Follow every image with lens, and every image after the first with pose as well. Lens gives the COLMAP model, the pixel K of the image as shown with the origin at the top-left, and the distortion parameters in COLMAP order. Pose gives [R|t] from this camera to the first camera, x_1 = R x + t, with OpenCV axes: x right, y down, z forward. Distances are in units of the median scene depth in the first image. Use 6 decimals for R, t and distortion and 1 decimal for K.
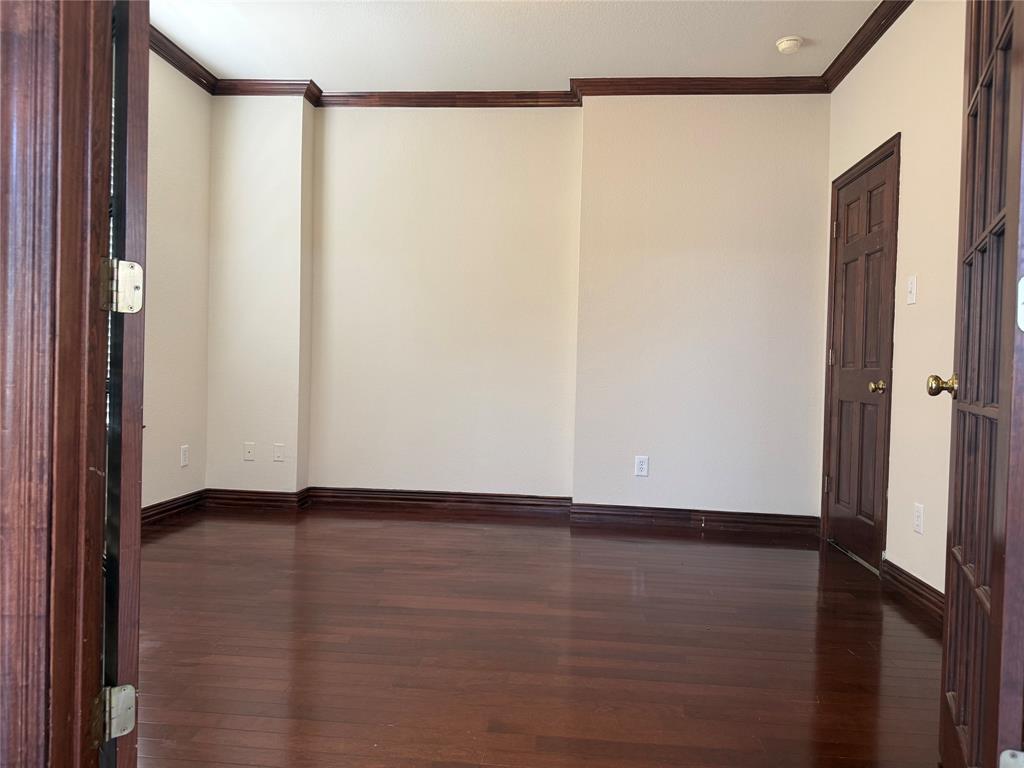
lens RADIAL K [[725.8, 0, 517.5], [0, 725.8, 380.8], [0, 0, 1]] dist [0.044676, -0.005550]
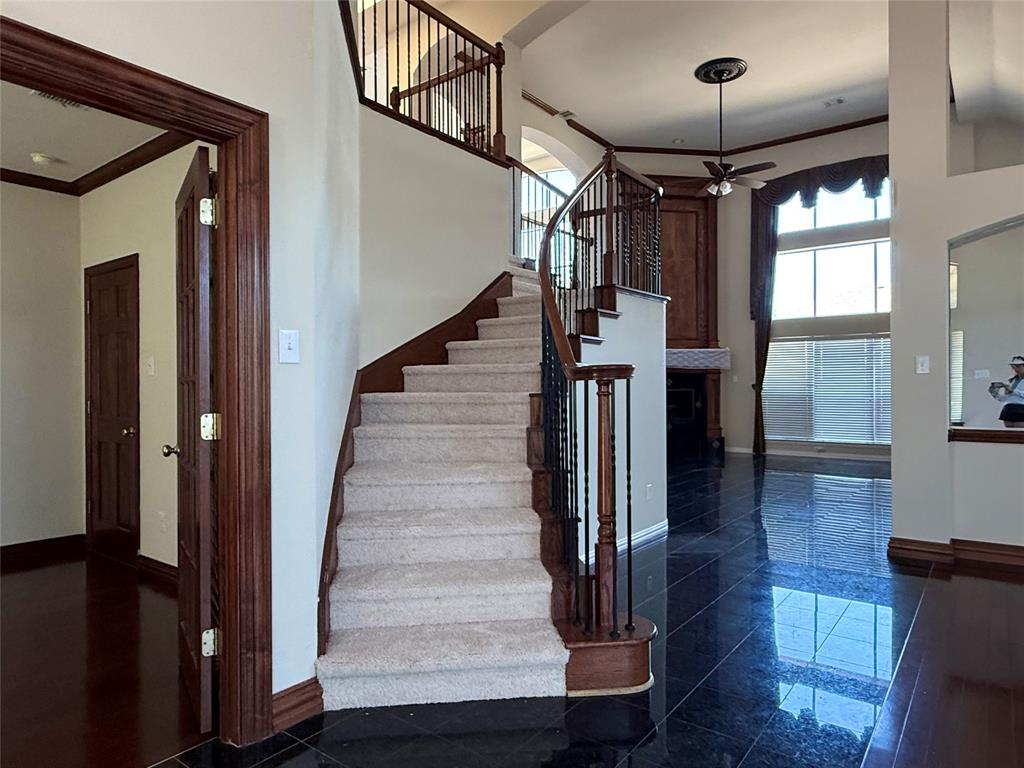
lens RADIAL K [[632.8, 0, 515.9], [0, 632.8, 384.2], [0, 0, 1]] dist [-0.005293, -0.003688]
pose [[0.527724, -0.027087, 0.848984, -0.123792], [0.032265, 0.999409, 0.011830, -0.067584], [-0.848803, 0.021149, 0.528286, -0.233122]]
